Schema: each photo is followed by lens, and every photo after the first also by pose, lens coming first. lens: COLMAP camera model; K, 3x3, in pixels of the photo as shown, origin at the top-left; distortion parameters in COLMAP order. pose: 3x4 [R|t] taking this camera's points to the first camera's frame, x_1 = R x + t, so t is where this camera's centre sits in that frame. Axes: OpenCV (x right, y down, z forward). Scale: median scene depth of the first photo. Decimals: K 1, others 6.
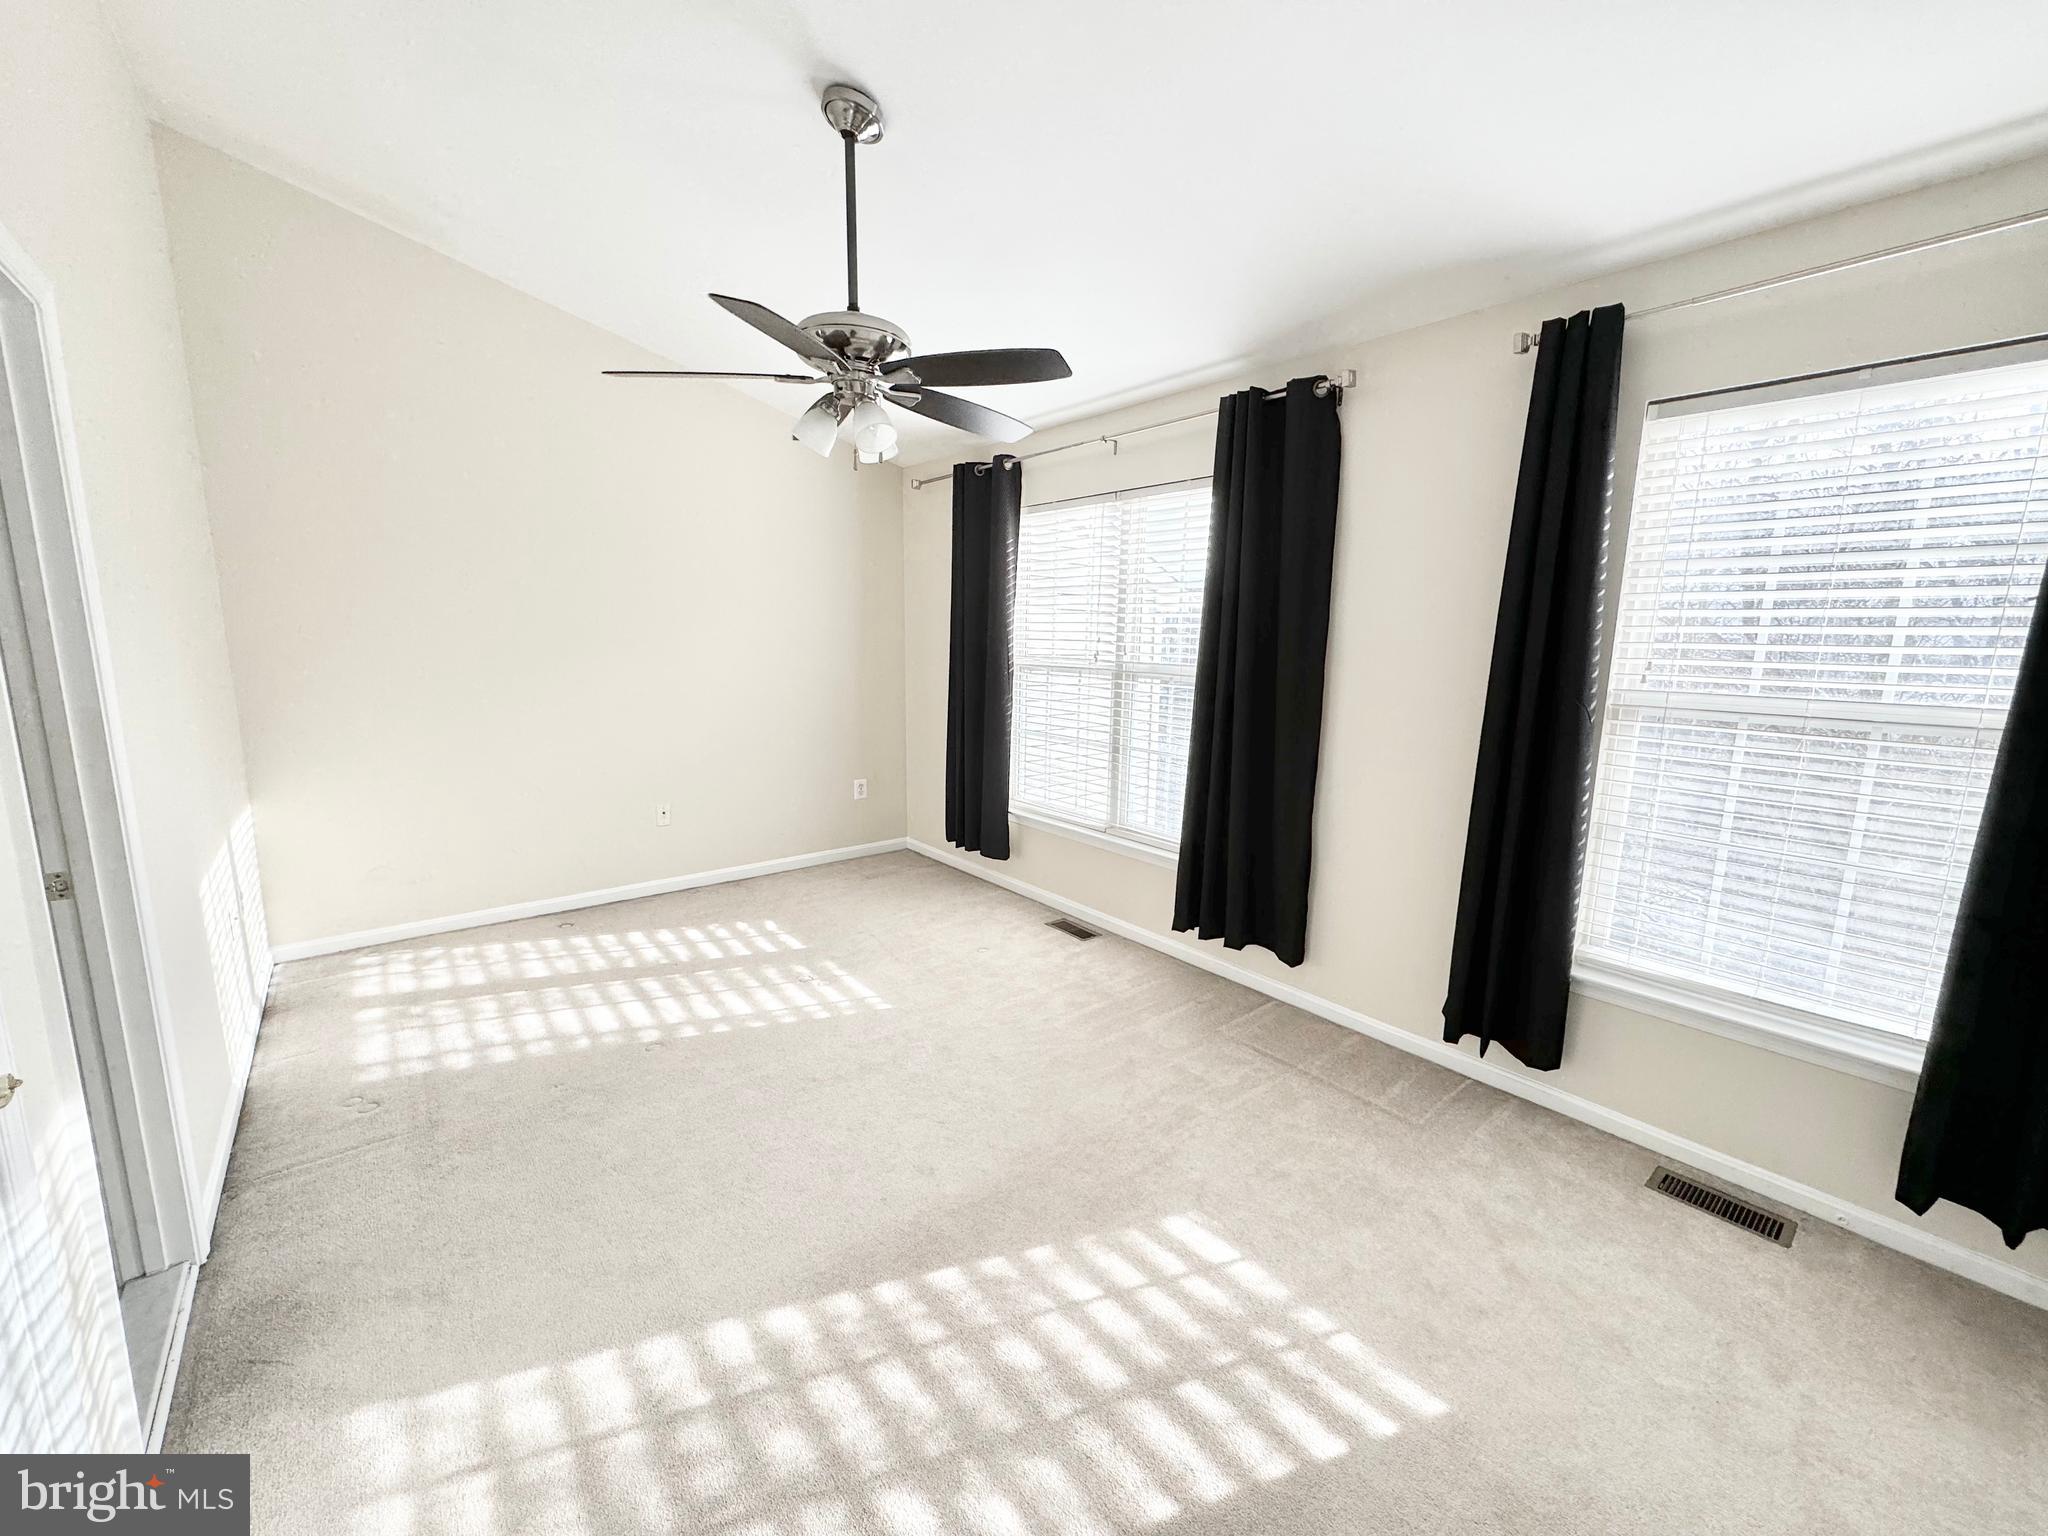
lens RADIAL K [[813.1, 0, 1028.8], [0, 813.1, 776.4], [0, 0, 1]] dist [-0.005410, -0.000322]
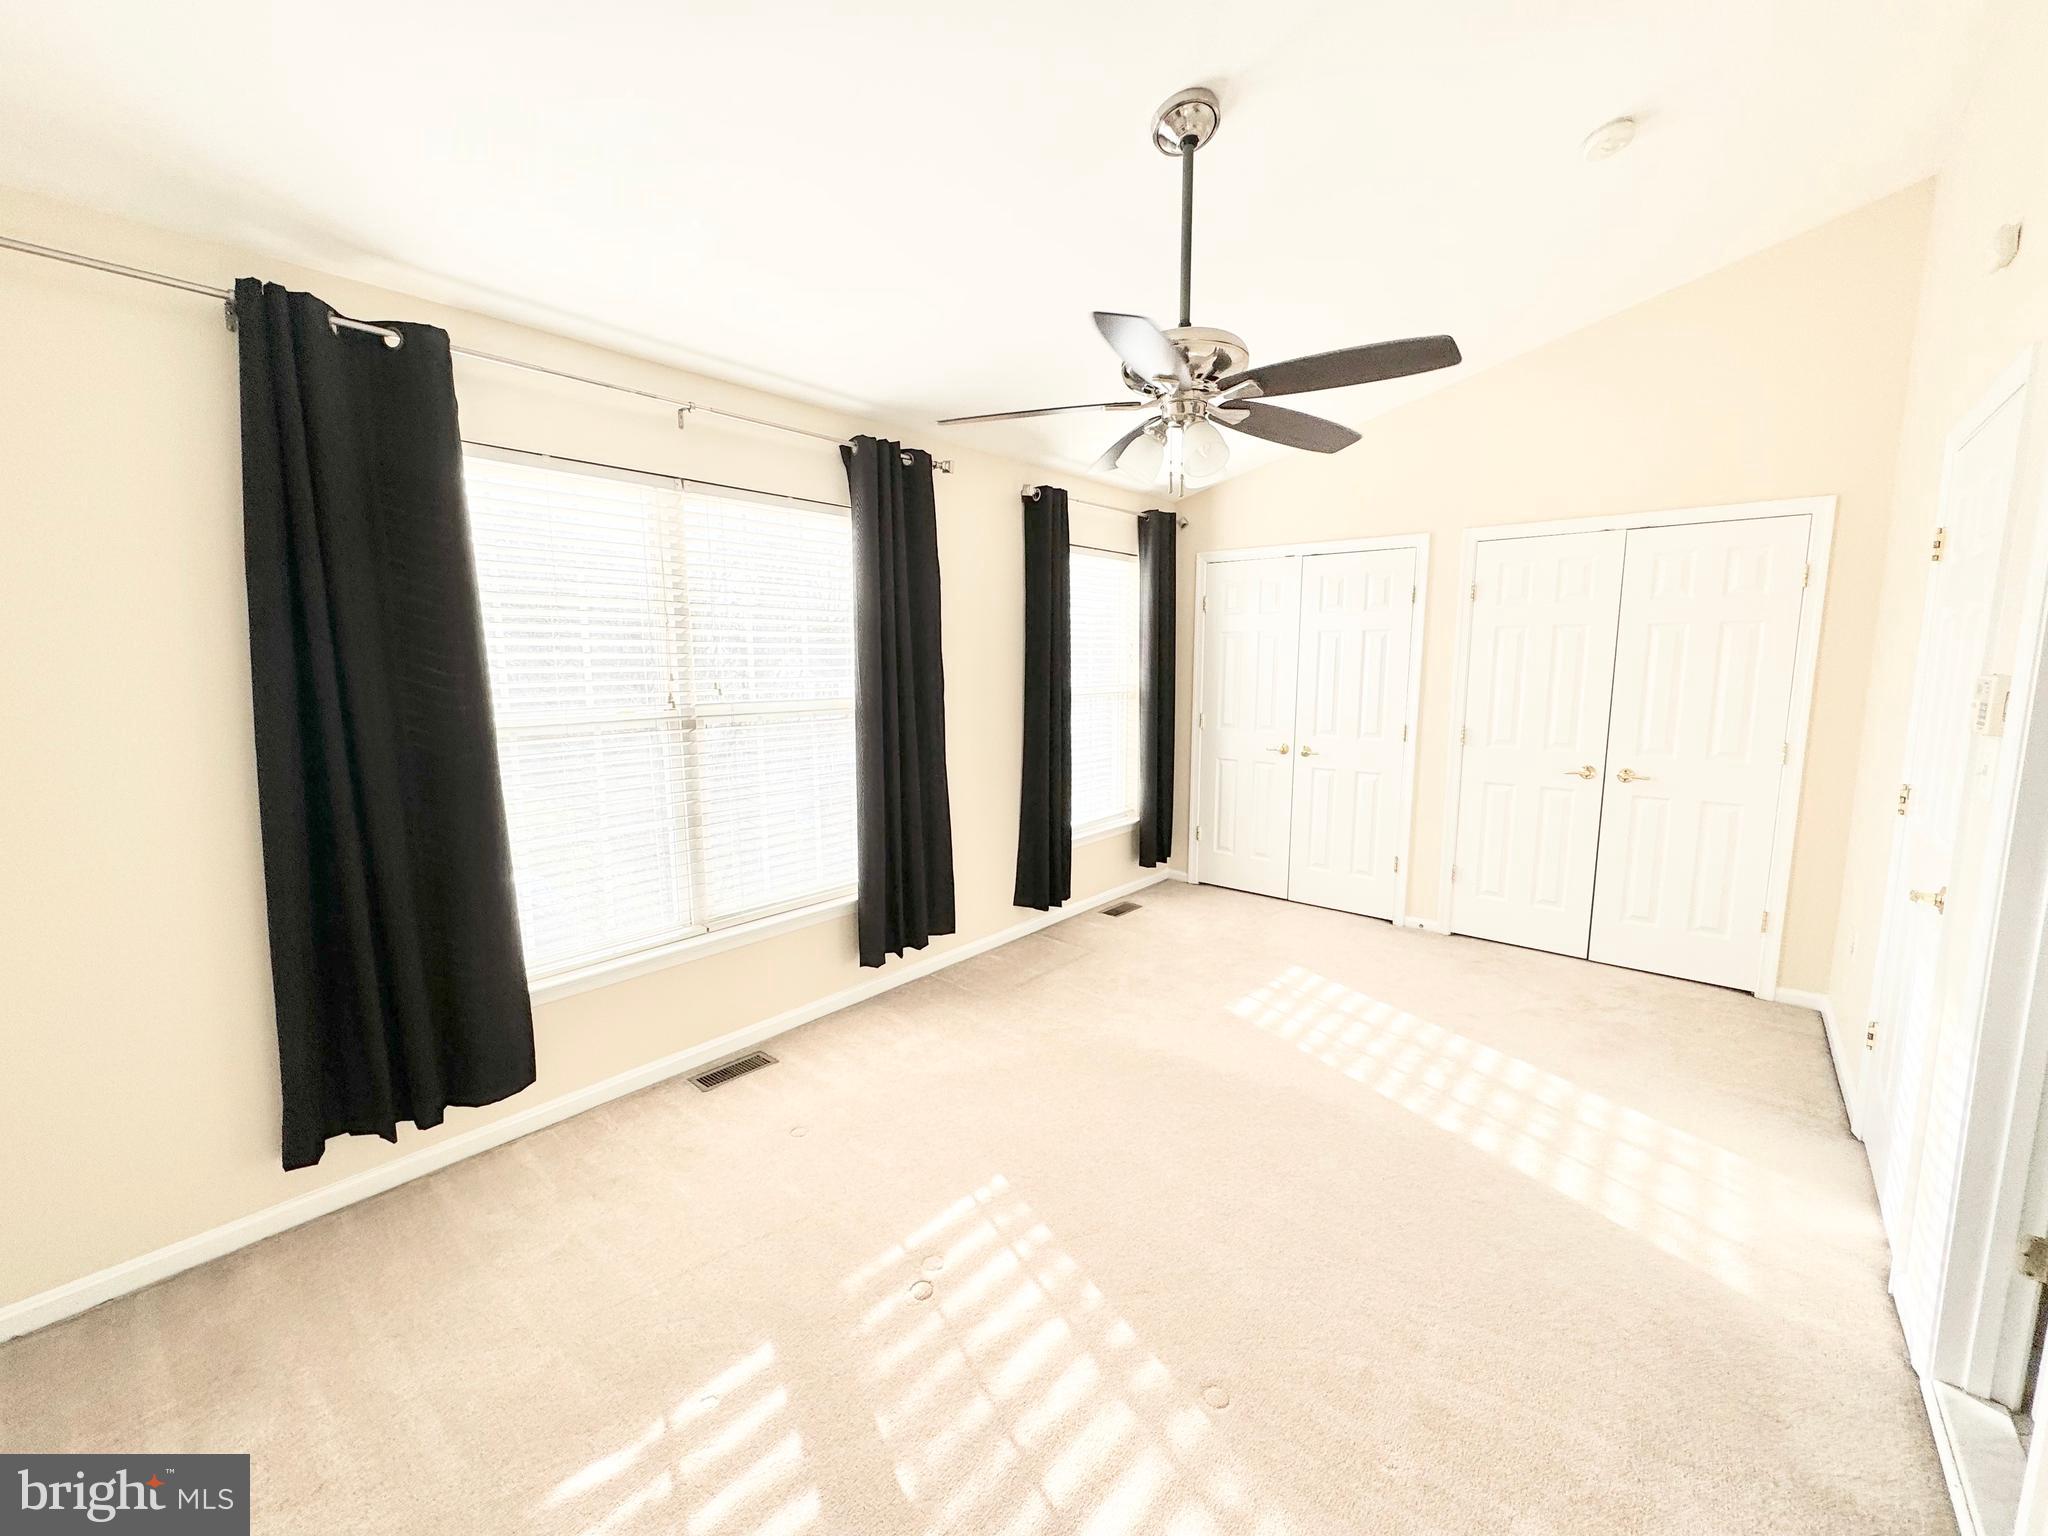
lens RADIAL K [[813.1, 0, 1029.0], [0, 813.1, 758.1], [0, 0, 1]] dist [-0.005410, -0.000322]
pose [[-0.177141, -0.127918, 0.975837, -0.827300], [0.177875, 0.971028, 0.159577, -0.190283], [-0.967978, 0.201845, -0.149255, 0.991791]]
